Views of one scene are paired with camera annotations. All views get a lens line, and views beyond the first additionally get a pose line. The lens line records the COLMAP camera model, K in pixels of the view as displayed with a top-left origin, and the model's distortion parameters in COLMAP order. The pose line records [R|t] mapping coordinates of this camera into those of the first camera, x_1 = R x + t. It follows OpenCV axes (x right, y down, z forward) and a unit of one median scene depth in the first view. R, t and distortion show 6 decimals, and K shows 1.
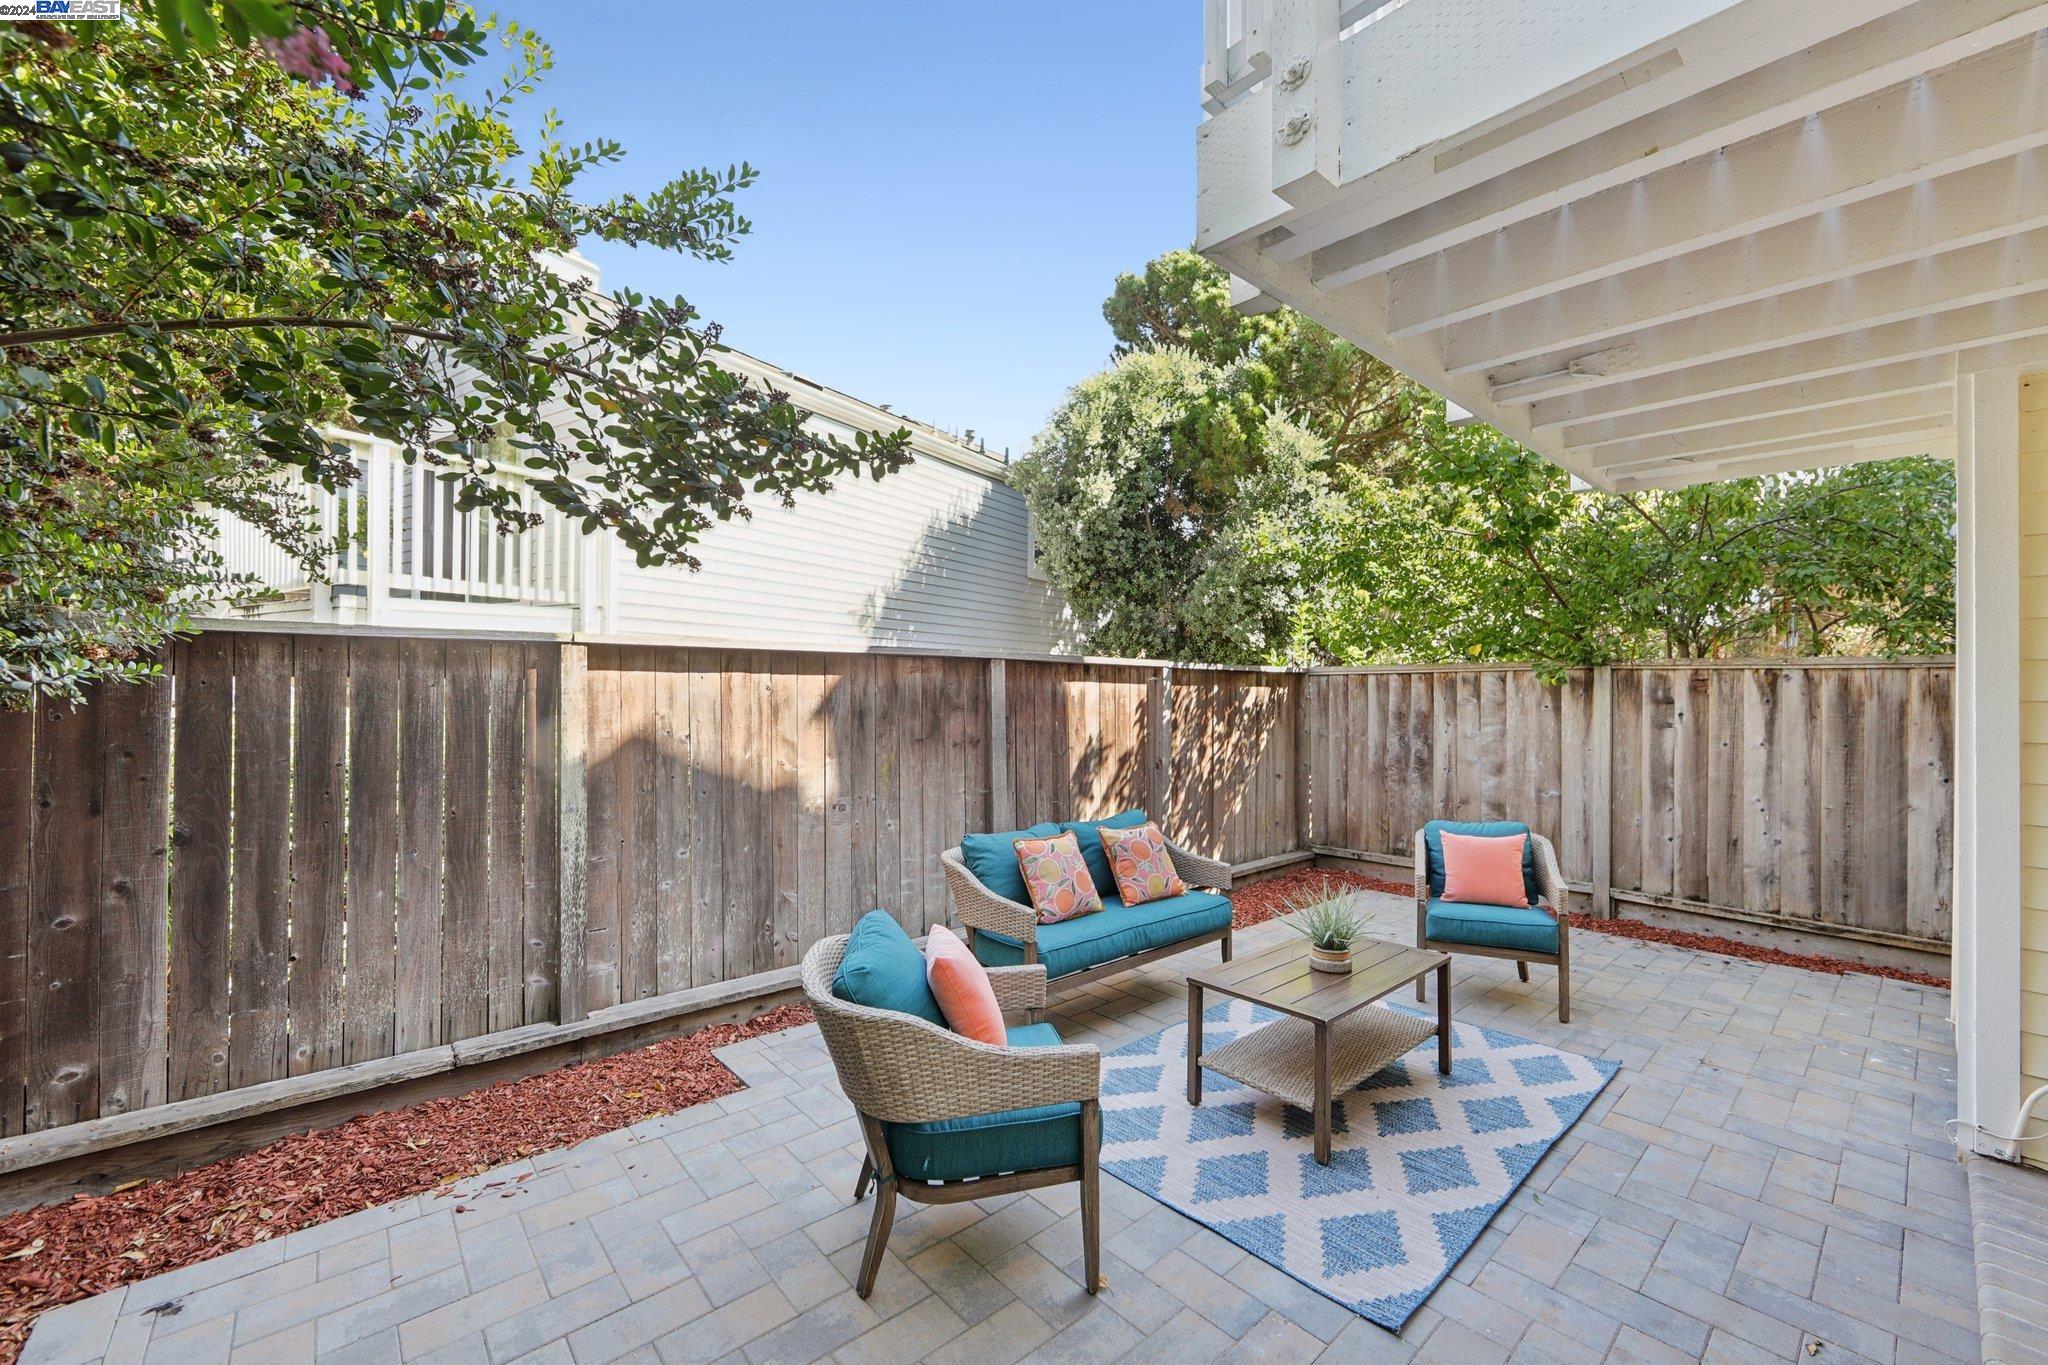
lens RADIAL K [[835.0, 0, 1021.0], [0, 835.0, 682.8], [0, 0, 1]] dist [-0.004885, 0.001341]
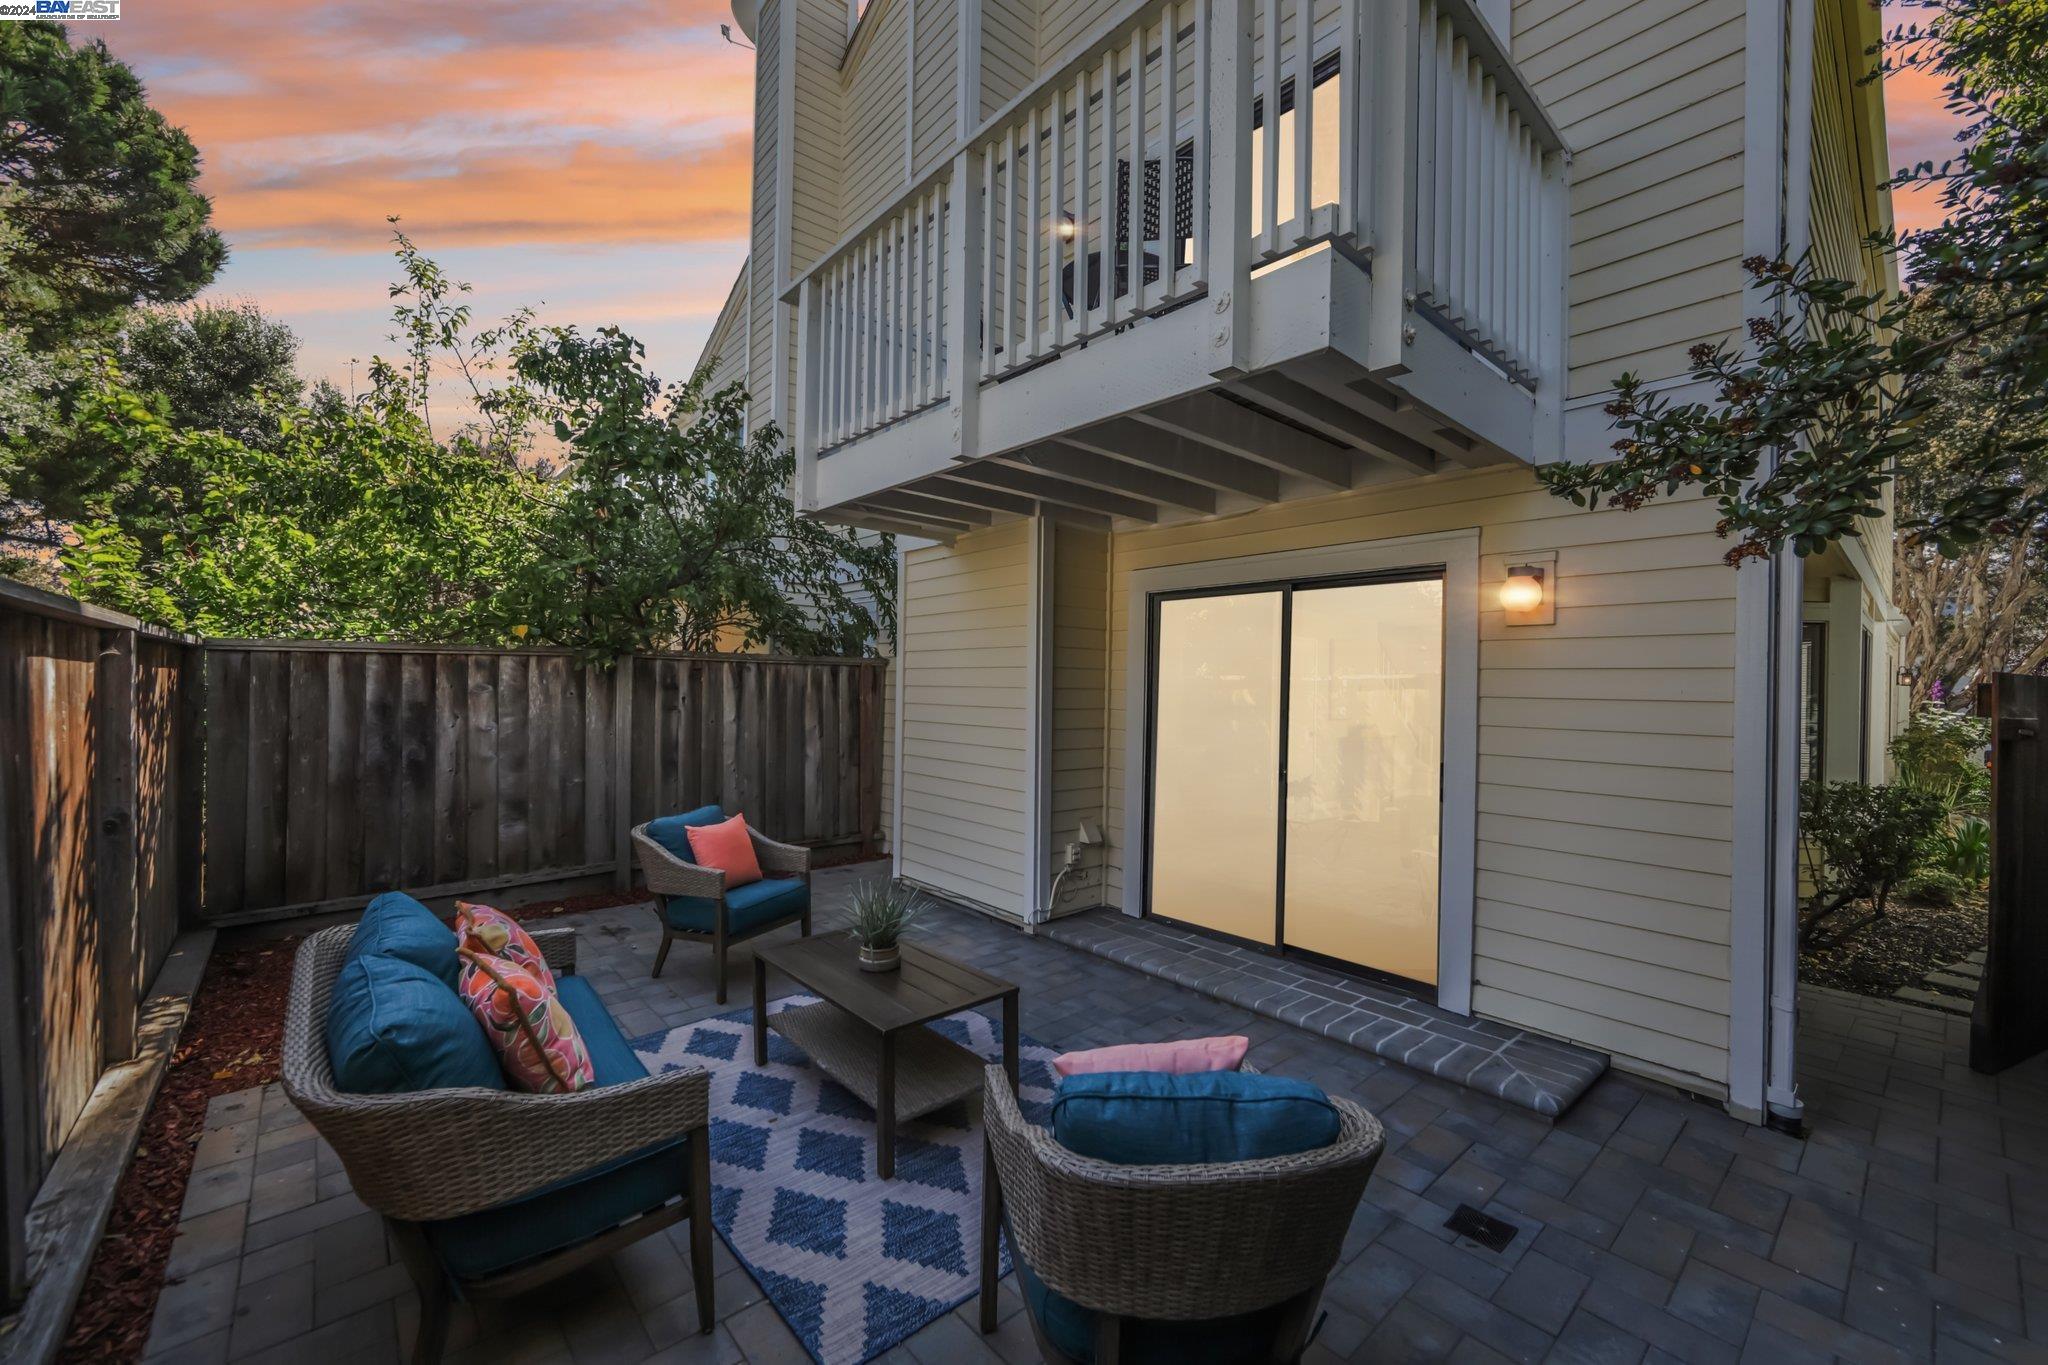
lens RADIAL K [[835.0, 0, 1030.8], [0, 835.0, 684.4], [0, 0, 1]] dist [-0.004885, 0.001341]
pose [[0.018602, -0.003109, 0.999822, -0.327745], [-0.015952, 0.999867, 0.003406, 0.005576], [-0.999700, -0.016013, 0.018550, 0.432975]]
